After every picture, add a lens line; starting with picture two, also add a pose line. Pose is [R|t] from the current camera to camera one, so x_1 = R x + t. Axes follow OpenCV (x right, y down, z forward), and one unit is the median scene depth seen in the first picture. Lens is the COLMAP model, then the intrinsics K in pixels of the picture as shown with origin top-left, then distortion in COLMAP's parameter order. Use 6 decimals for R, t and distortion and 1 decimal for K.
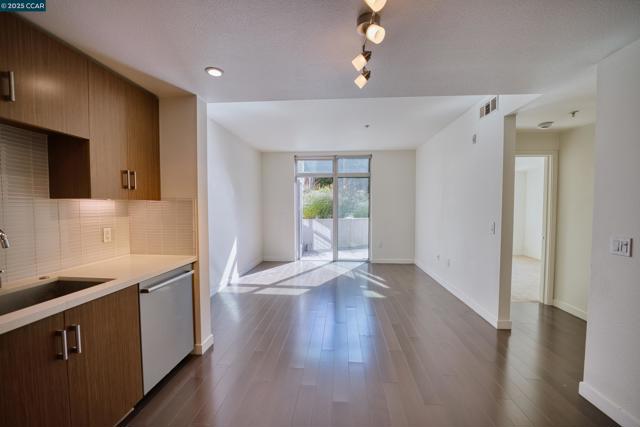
lens RADIAL K [[258.3, 0, 309.9], [0, 258.3, 216.2], [0, 0, 1]] dist [-0.021418, -0.000307]
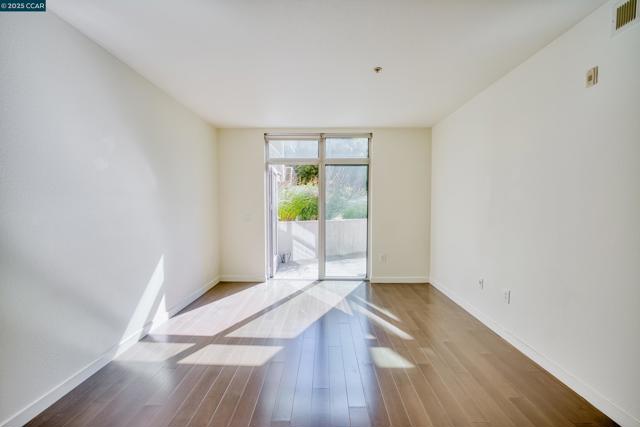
lens RADIAL K [[258.3, 0, 302.8], [0, 258.3, 217.5], [0, 0, 1]] dist [-0.021418, -0.000307]
pose [[0.999354, -0.001480, 0.035907, 0.020029], [0.001027, 0.999920, 0.012630, -0.011960], [-0.035923, -0.012585, 0.999275, 0.286263]]
